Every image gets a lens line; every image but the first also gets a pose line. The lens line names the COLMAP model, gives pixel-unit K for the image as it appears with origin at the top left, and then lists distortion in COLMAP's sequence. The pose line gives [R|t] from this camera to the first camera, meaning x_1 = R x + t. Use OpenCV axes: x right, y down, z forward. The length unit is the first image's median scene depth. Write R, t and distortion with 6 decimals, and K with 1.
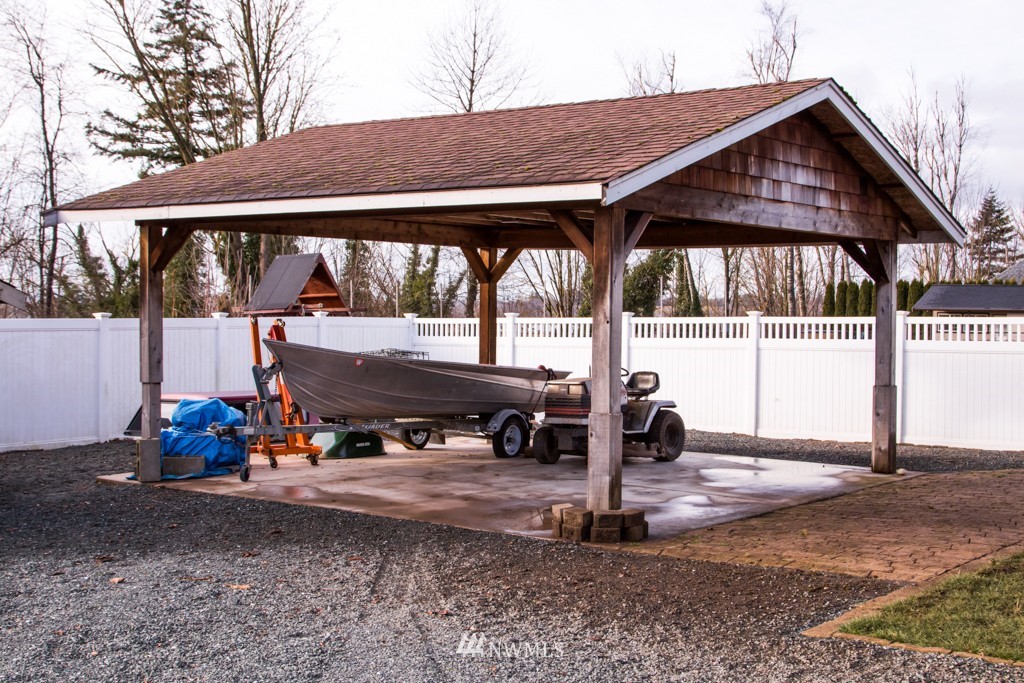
lens RADIAL K [[1388.0, 0, 512.0], [0, 1388.0, 341.5], [0, 0, 1]] dist [-0.023649, -0.031373]
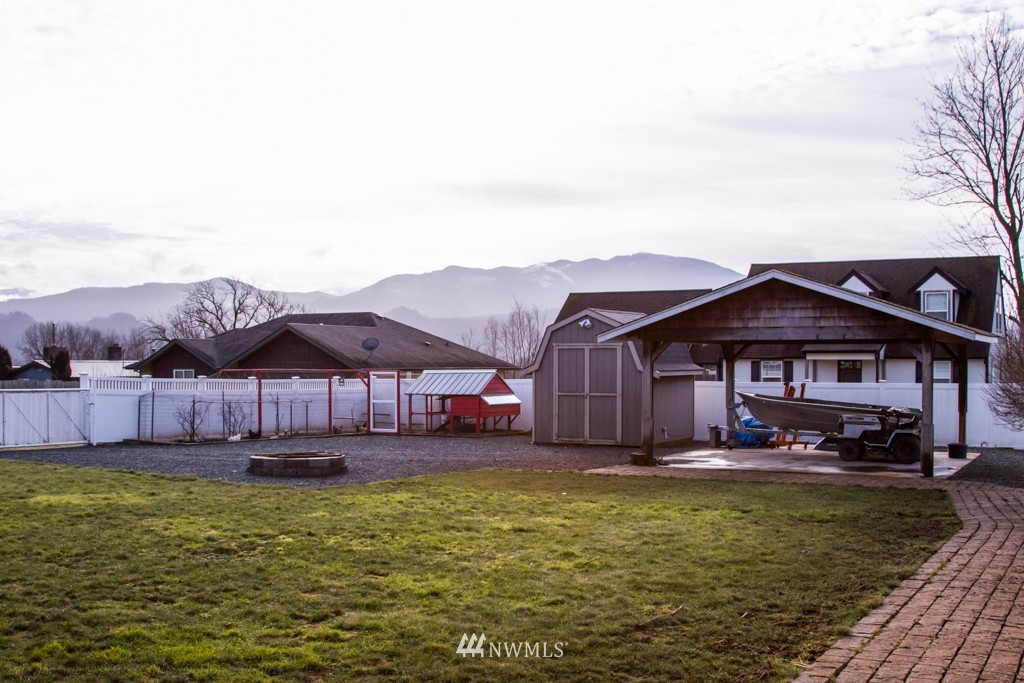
lens RADIAL K [[1129.5, 0, 512.0], [0, 1129.5, 341.5], [0, 0, 1]] dist [-0.111391, 0.005469]
pose [[0.153873, -0.030146, -0.987631, 0.371910], [-0.025726, 0.999073, -0.034504, -0.002257], [0.987756, 0.030717, 0.152955, 0.071152]]
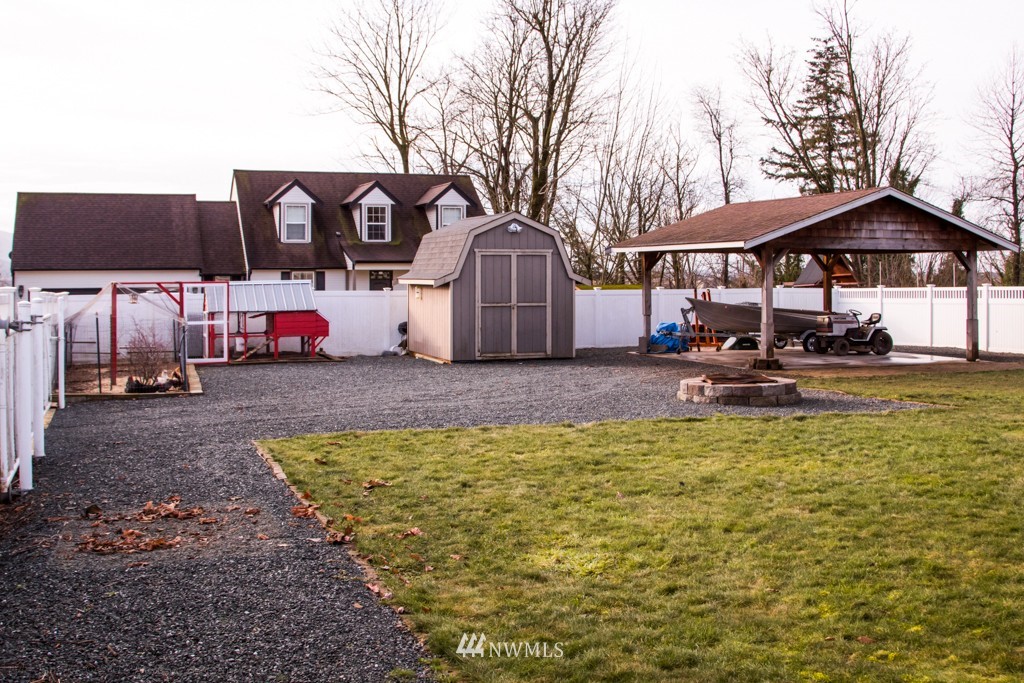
lens RADIAL K [[1129.5, 0, 512.0], [0, 1129.5, 341.5], [0, 0, 1]] dist [-0.111391, 0.005469]
pose [[0.843580, 0.017245, -0.536727, 0.142738], [-0.001643, 0.999562, 0.029533, 0.003999], [0.537002, -0.024032, 0.843239, -0.192600]]
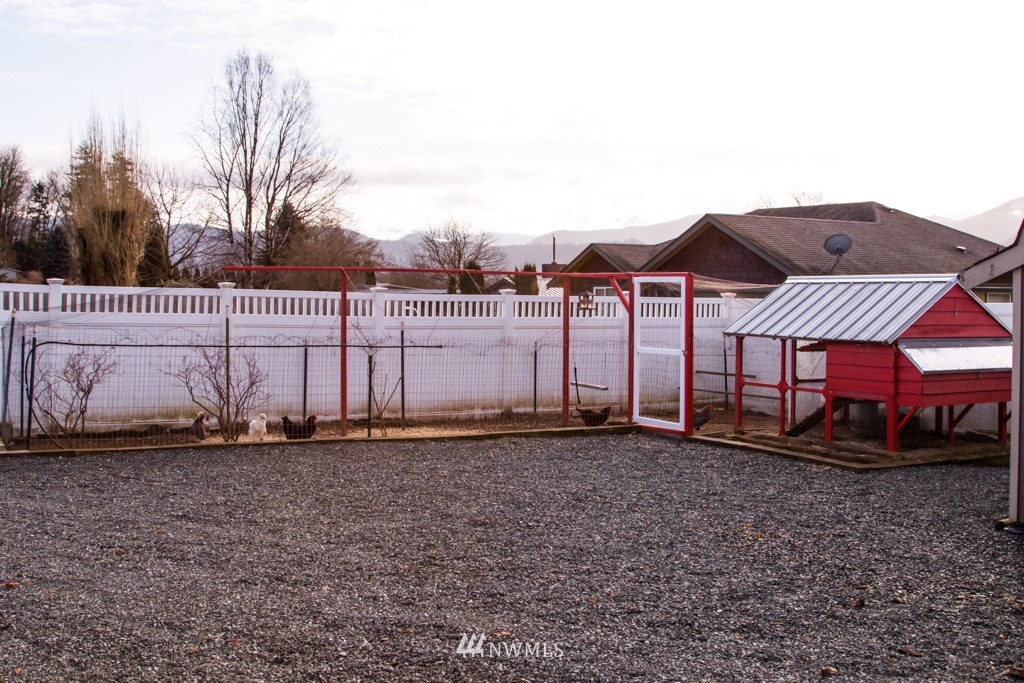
lens RADIAL K [[1129.5, 0, 512.0], [0, 1129.5, 341.5], [0, 0, 1]] dist [-0.111391, 0.005469]
pose [[-0.367106, 0.031365, -0.929650, 0.039269], [-0.038368, 0.998070, 0.048824, -0.002009], [0.929387, 0.053593, -0.365194, 0.146774]]
